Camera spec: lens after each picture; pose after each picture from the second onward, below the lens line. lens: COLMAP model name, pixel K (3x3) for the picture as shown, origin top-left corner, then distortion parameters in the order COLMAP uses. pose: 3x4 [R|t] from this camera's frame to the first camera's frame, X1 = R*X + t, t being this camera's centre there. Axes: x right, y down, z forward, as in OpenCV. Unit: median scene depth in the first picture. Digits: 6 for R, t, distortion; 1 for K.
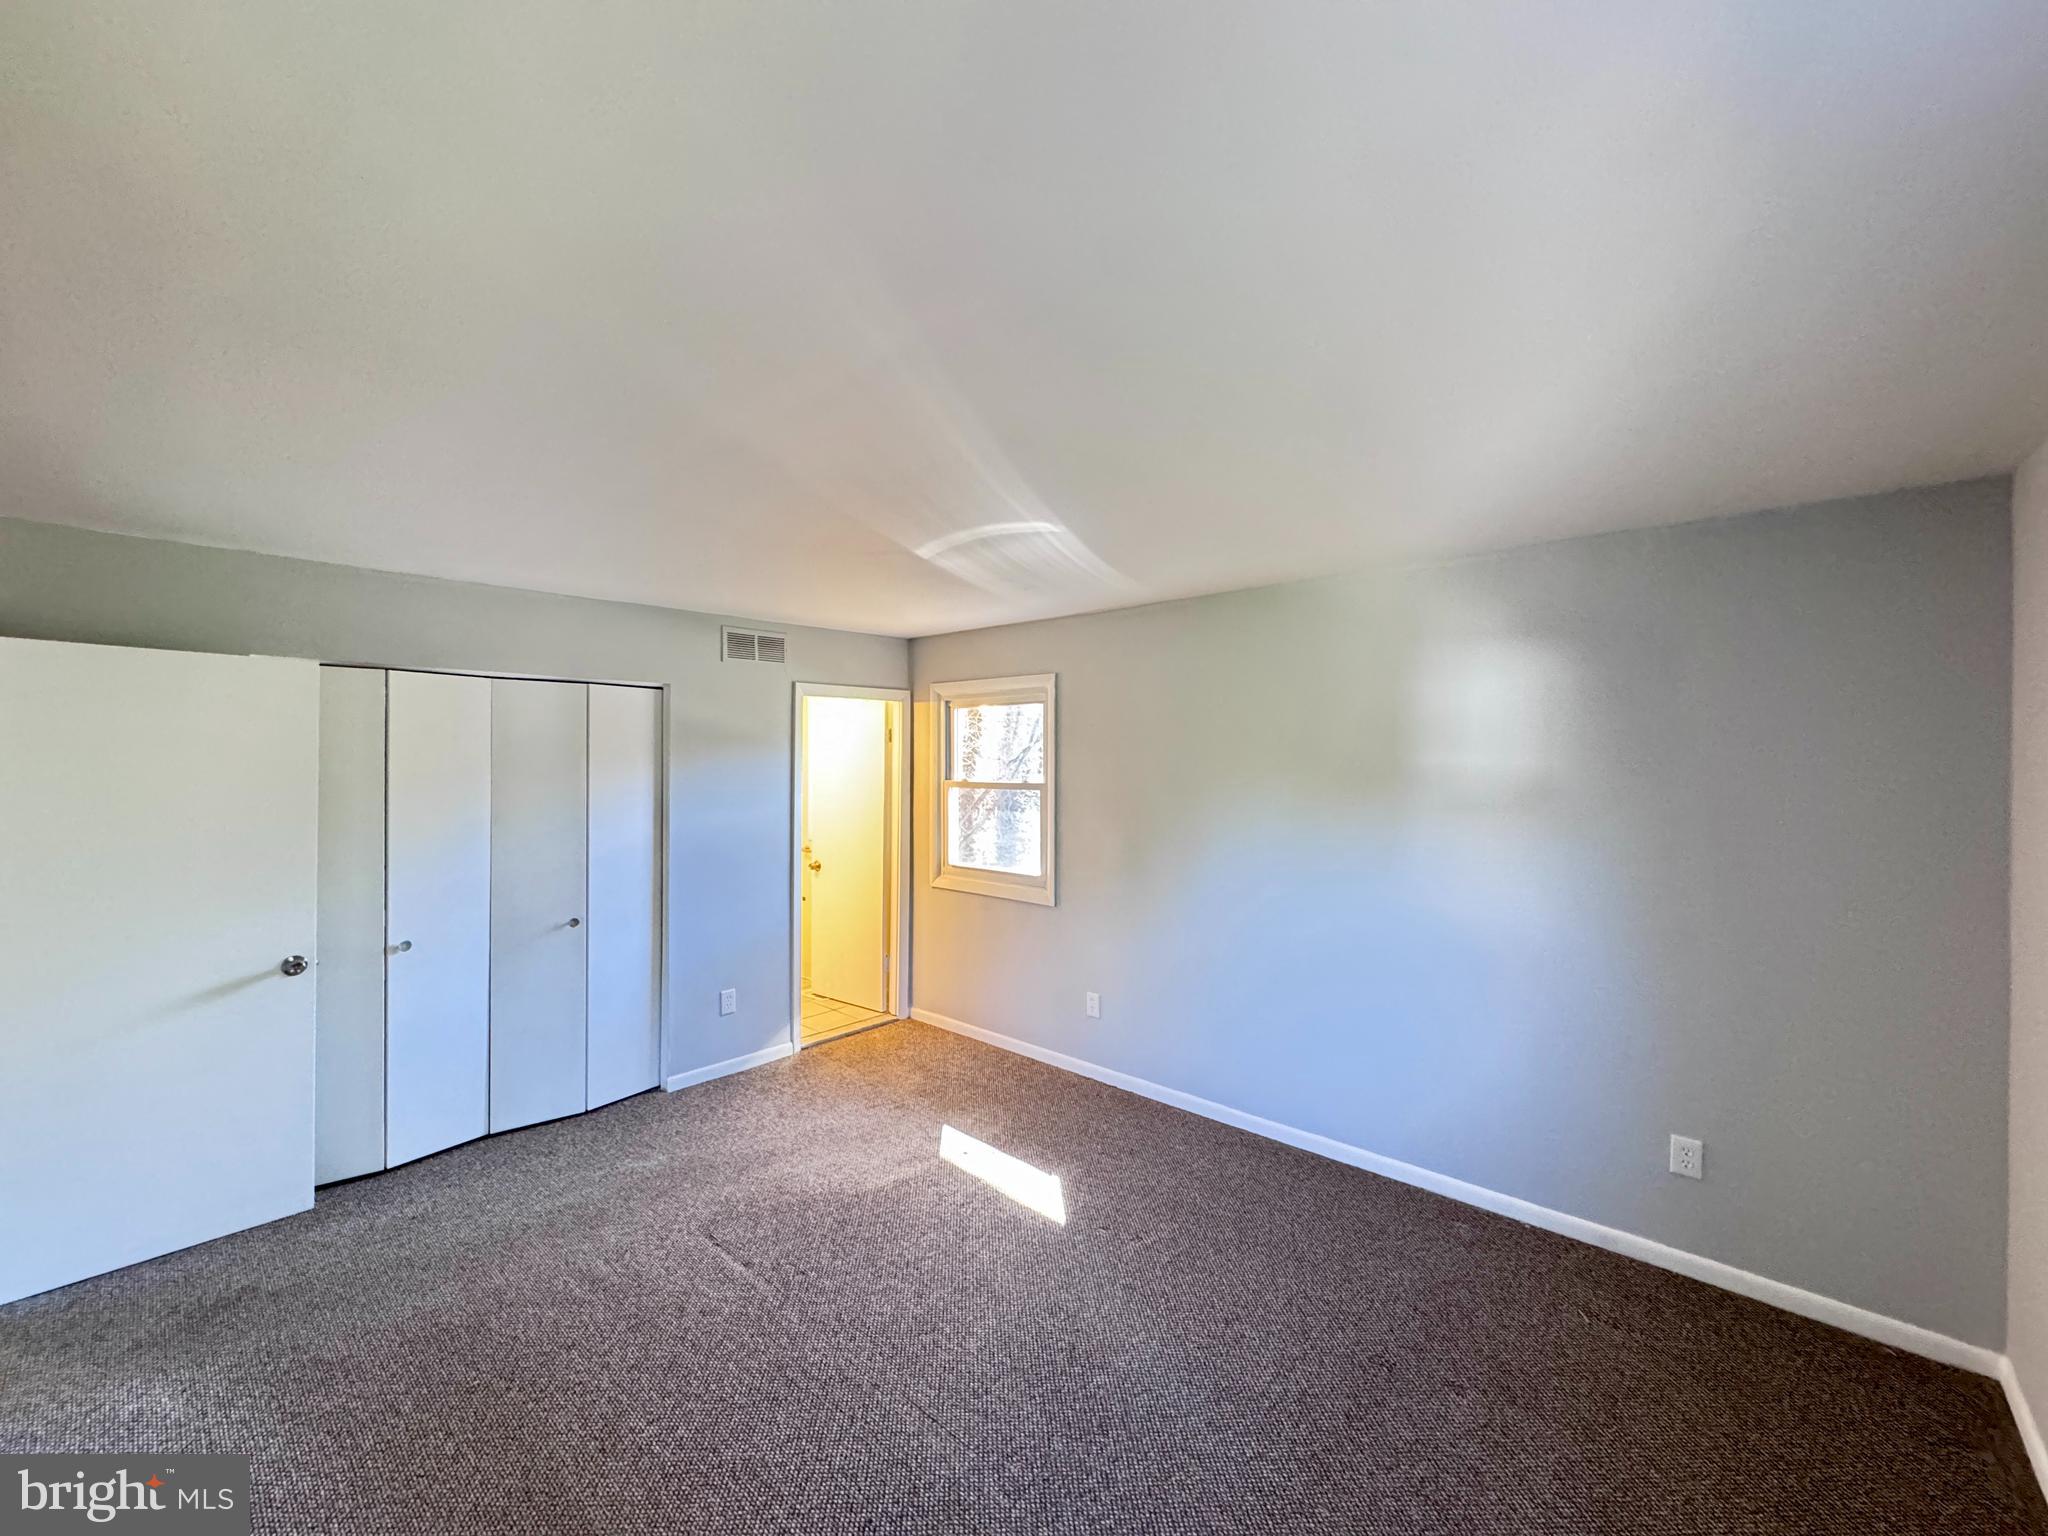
lens RADIAL K [[817.4, 0, 1023.3], [0, 817.4, 763.3], [0, 0, 1]] dist [0.000277, -0.000115]
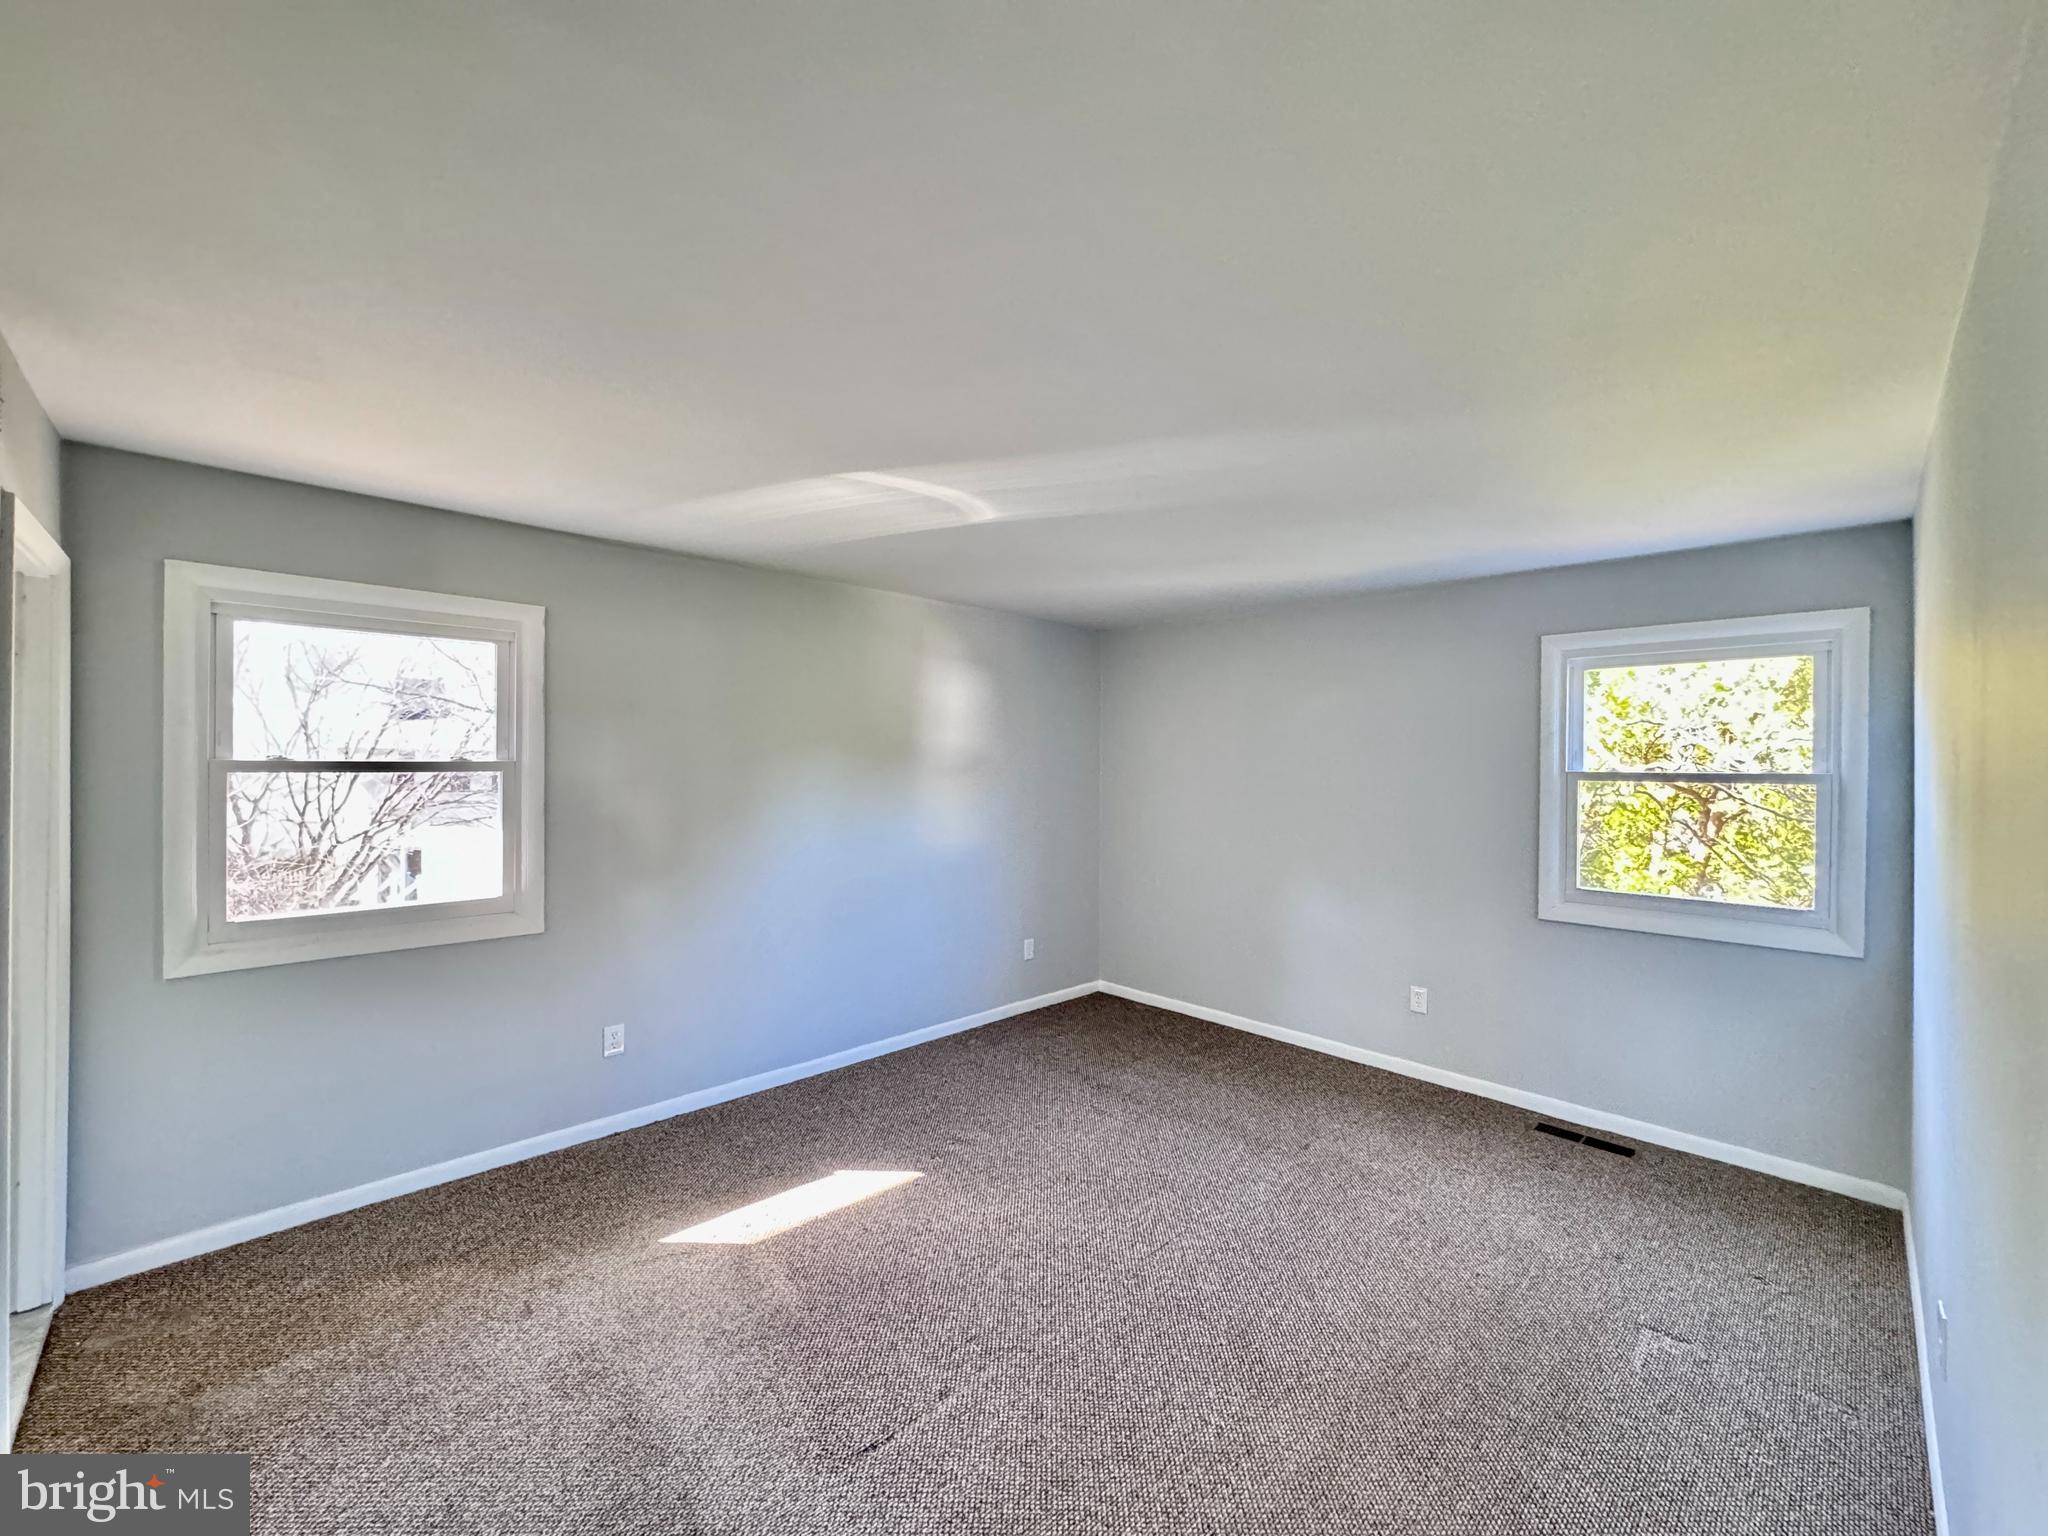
lens RADIAL K [[817.4, 0, 1023.3], [0, 817.4, 763.3], [0, 0, 1]] dist [0.000277, -0.000115]
pose [[0.050719, -0.003763, 0.998706, -0.896137], [-0.006592, 0.999970, 0.004102, 0.029703], [-0.998691, -0.006791, 0.050693, 0.746370]]
